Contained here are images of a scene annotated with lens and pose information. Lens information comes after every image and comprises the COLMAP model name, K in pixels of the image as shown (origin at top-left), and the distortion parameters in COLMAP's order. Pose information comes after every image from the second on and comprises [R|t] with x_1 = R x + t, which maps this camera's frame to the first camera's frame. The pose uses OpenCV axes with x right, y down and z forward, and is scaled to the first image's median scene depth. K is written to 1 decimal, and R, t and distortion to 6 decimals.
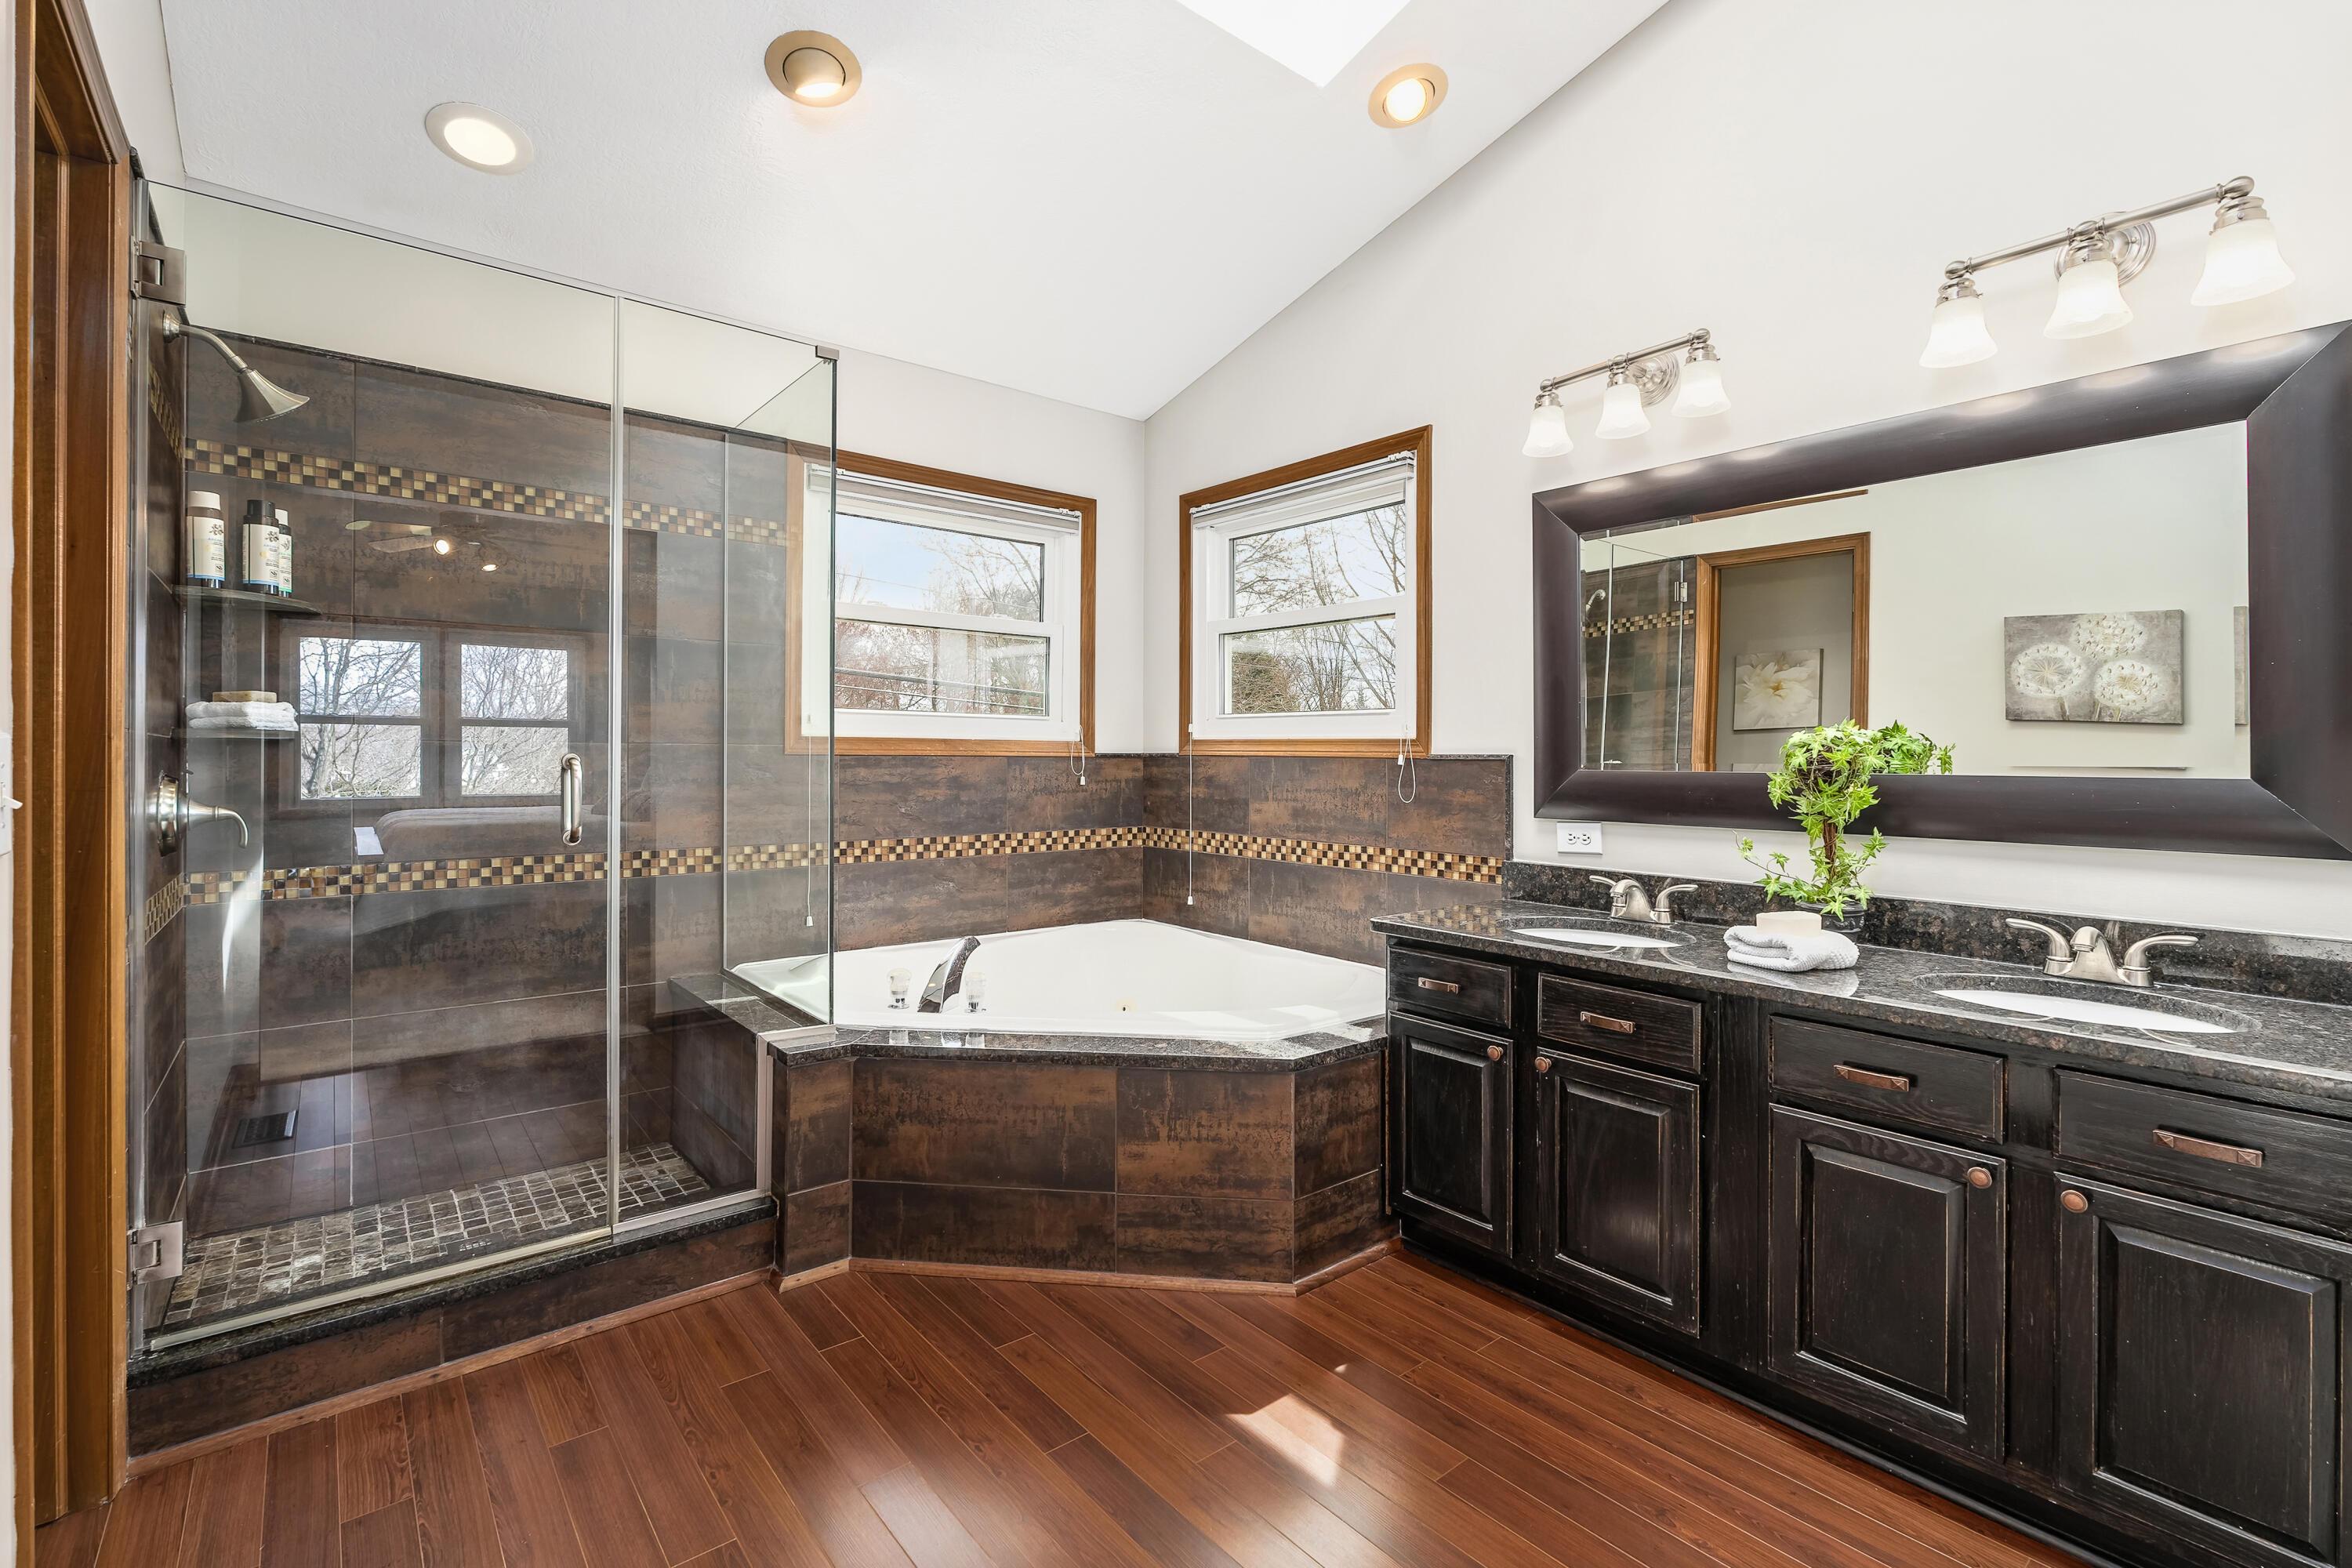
lens RADIAL K [[1074.9, 0, 1166.5], [0, 1074.9, 759.7], [0, 0, 1]] dist [-0.002462, 0.000486]
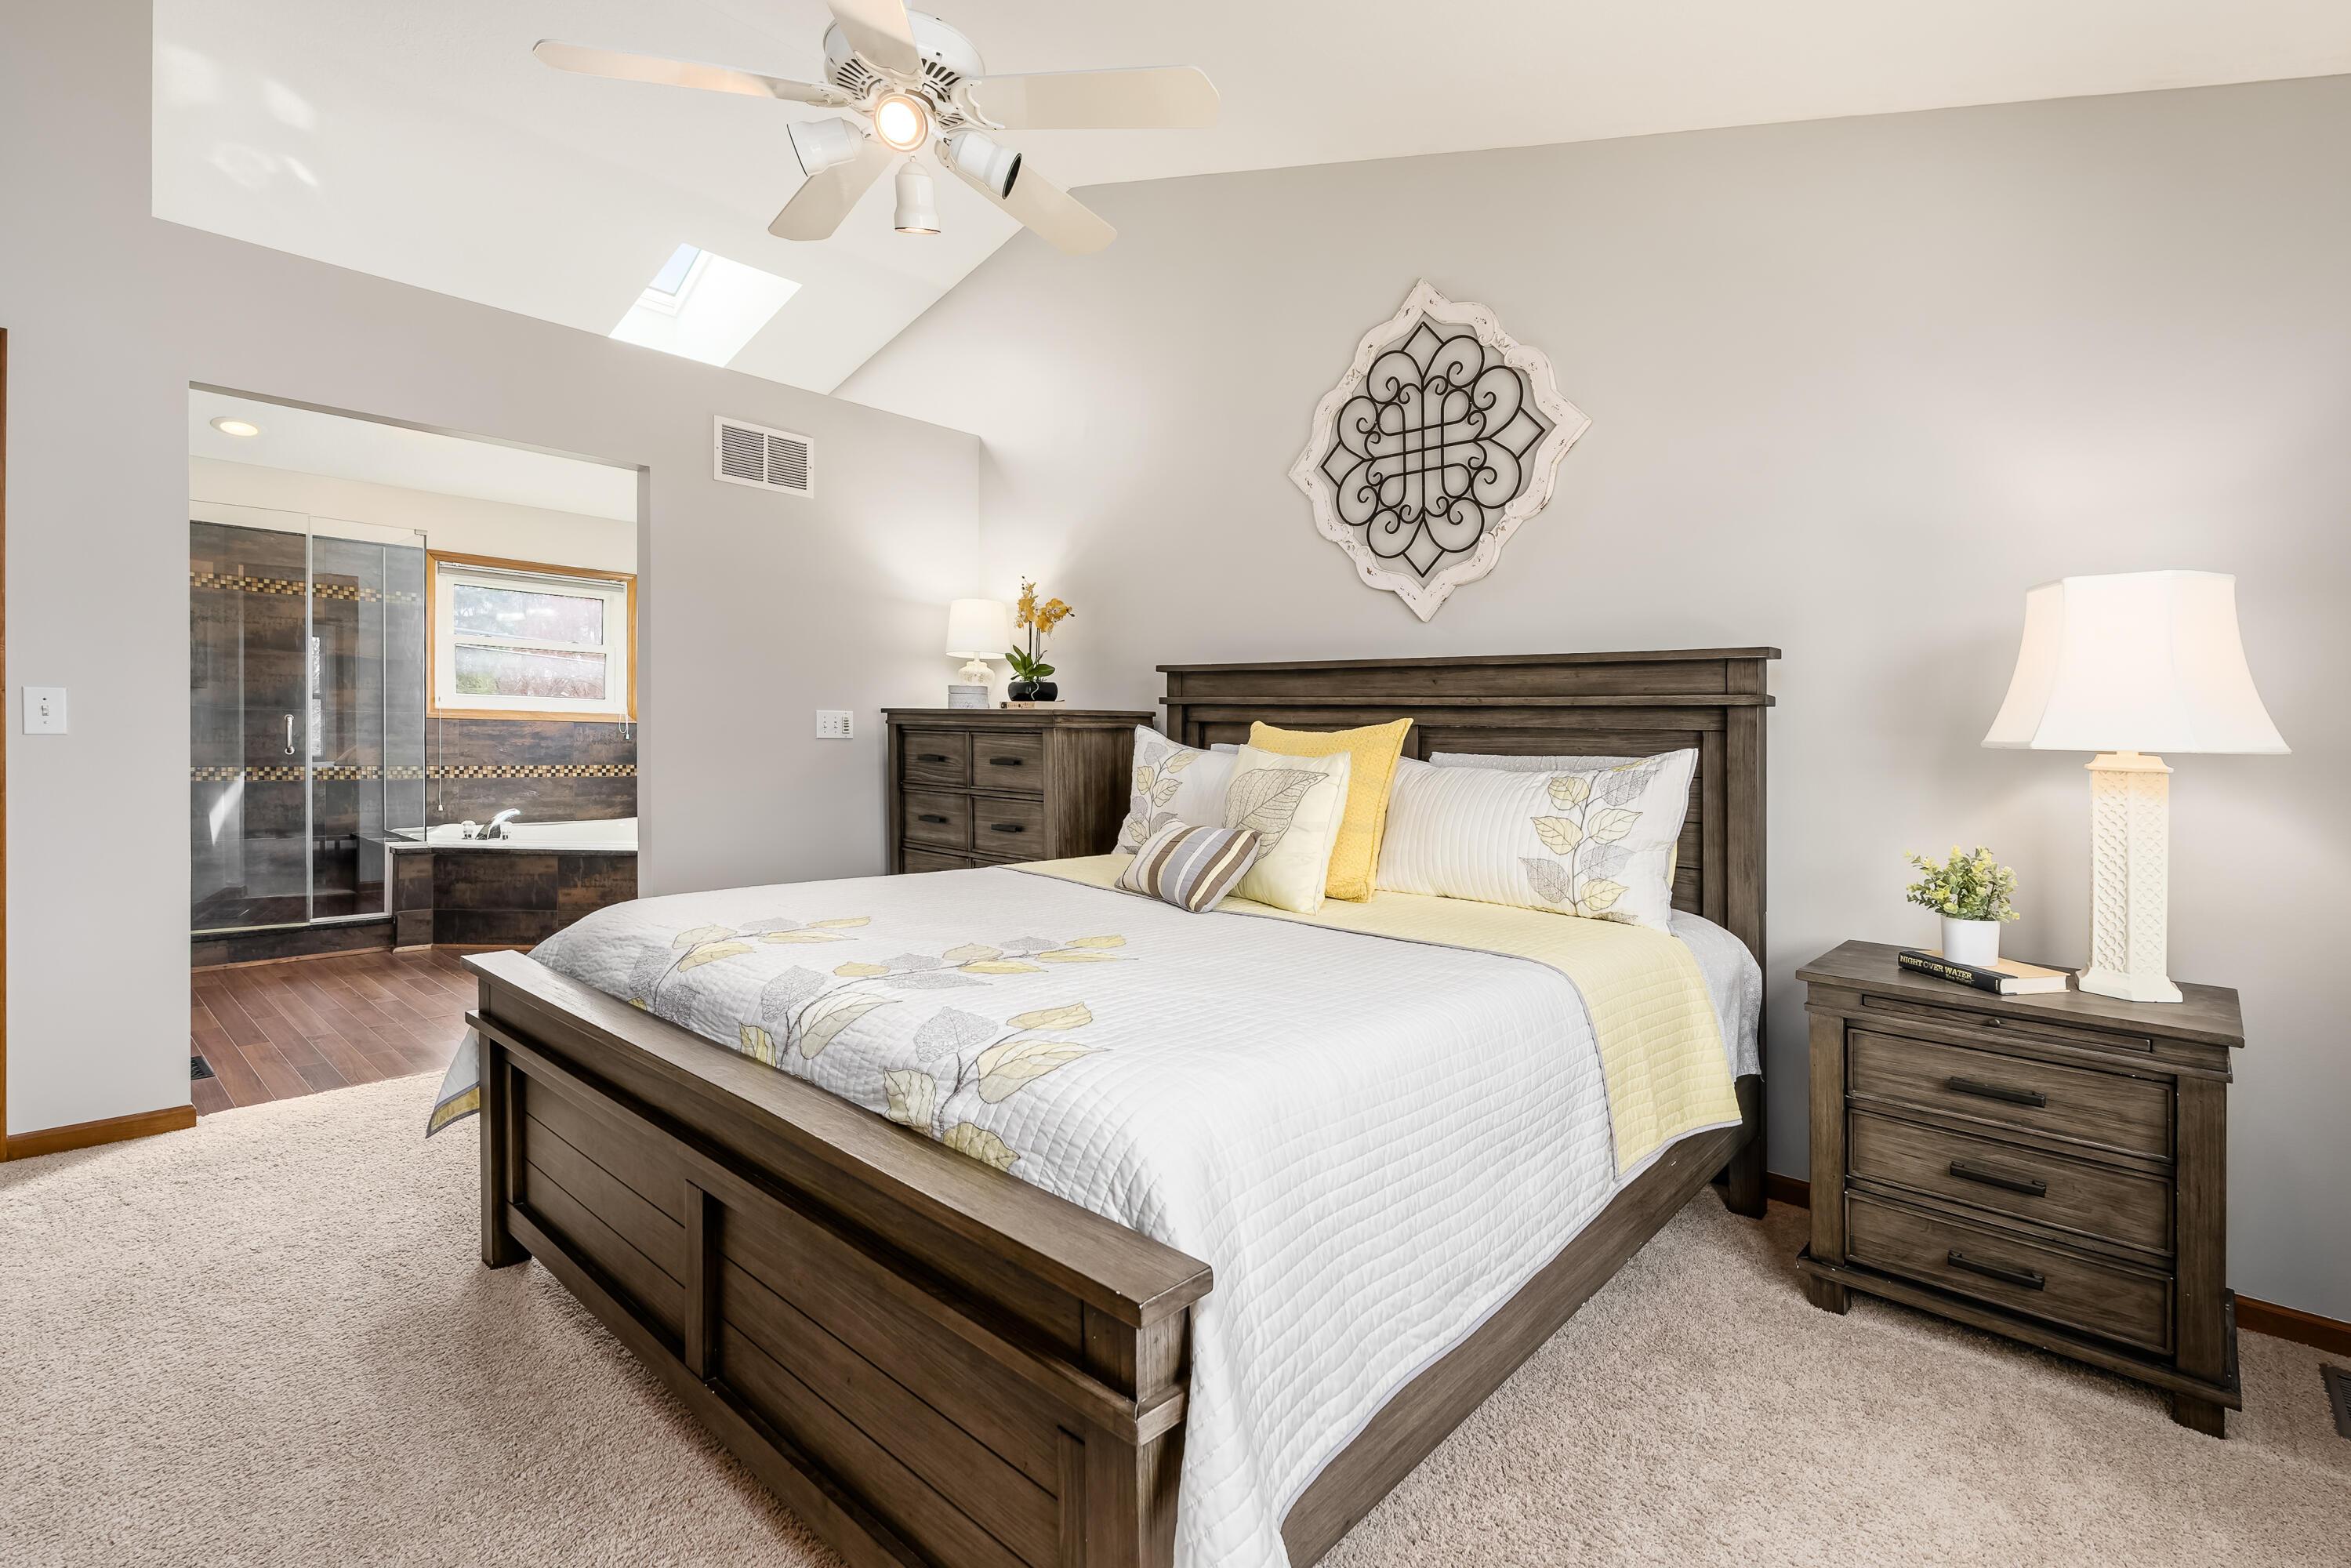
lens RADIAL K [[1074.5, 0, 1179.4], [0, 1074.5, 764.9], [0, 0, 1]] dist [-0.002462, 0.000486]
pose [[0.986000, 0.007959, 0.166558, 0.653792], [-0.012125, 0.999638, 0.024007, 0.016838], [-0.166307, -0.025691, 0.985739, -1.094093]]
